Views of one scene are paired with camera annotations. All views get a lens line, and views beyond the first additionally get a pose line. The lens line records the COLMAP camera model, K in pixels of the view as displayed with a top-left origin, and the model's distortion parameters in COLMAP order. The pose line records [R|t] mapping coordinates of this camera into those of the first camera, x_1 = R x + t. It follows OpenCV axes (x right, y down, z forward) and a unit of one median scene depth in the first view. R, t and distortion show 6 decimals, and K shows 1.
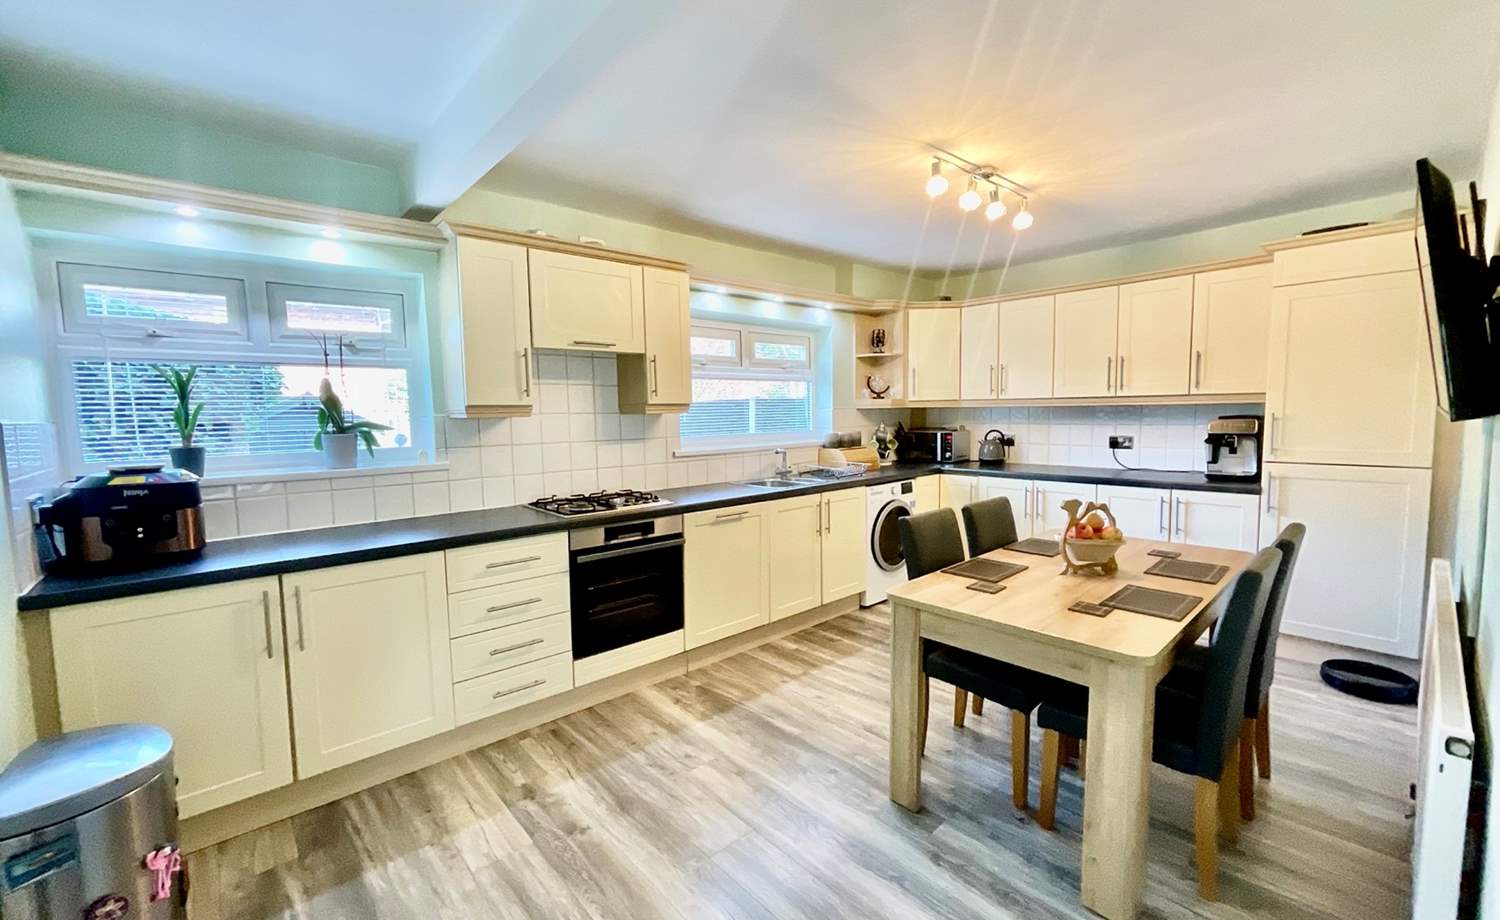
lens RADIAL K [[606.1, 0, 753.8], [0, 606.1, 457.5], [0, 0, 1]] dist [0.001467, 0.000126]
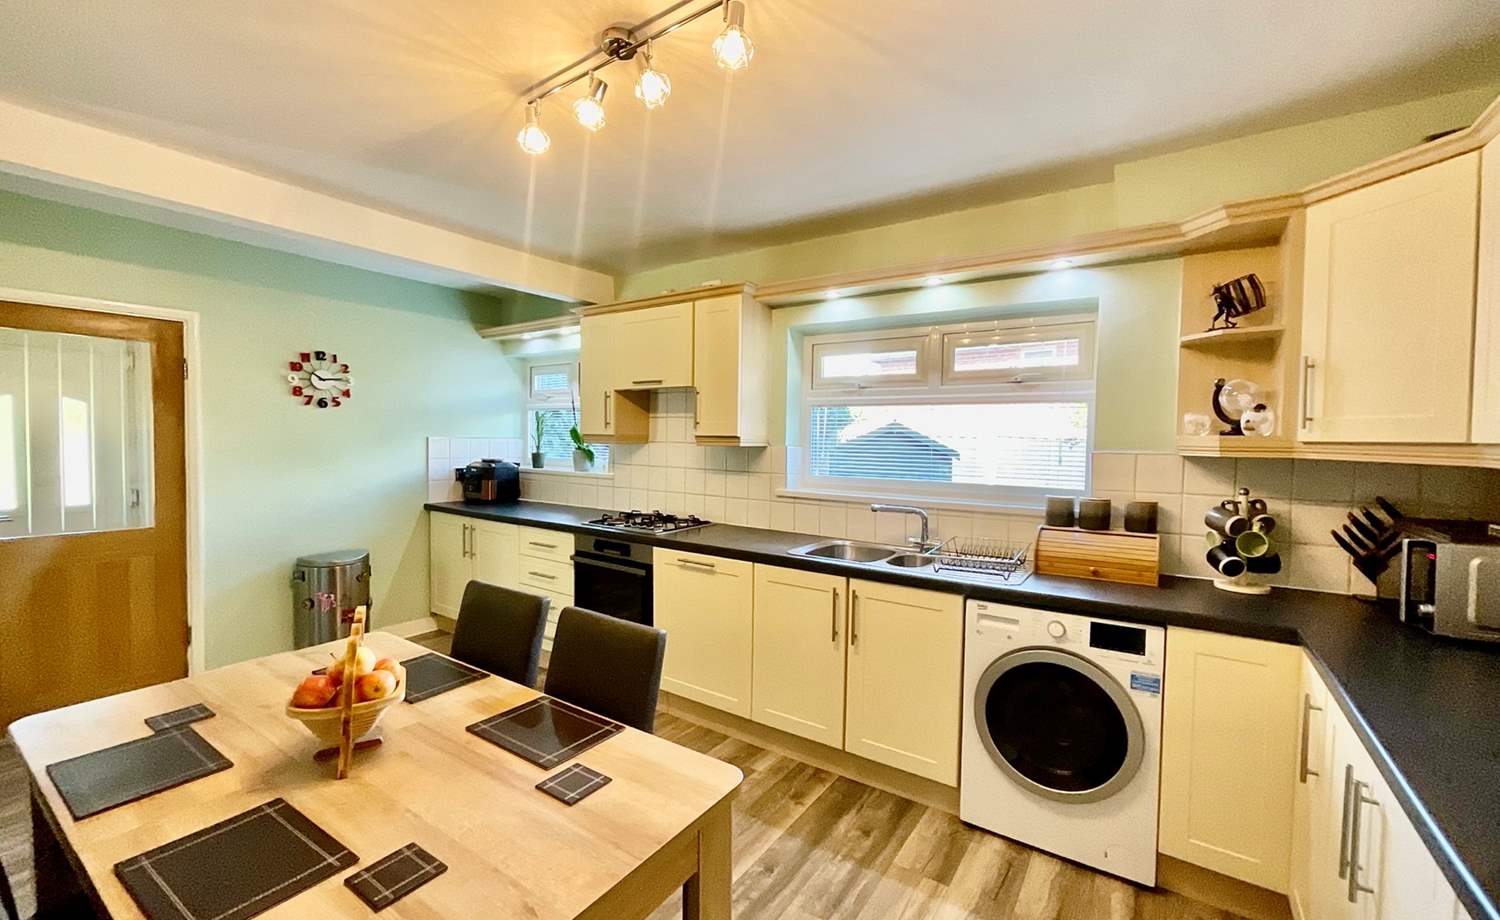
lens RADIAL K [[604.6, 0, 750.0], [0, 604.6, 460.0], [0, 0, 1]] dist [-0.006500, 0.000457]
pose [[0.234514, 0.054487, -0.970585, 0.756756], [-0.097005, 0.994756, 0.032406, -0.082434], [0.967261, 0.086552, 0.238569, 0.784821]]
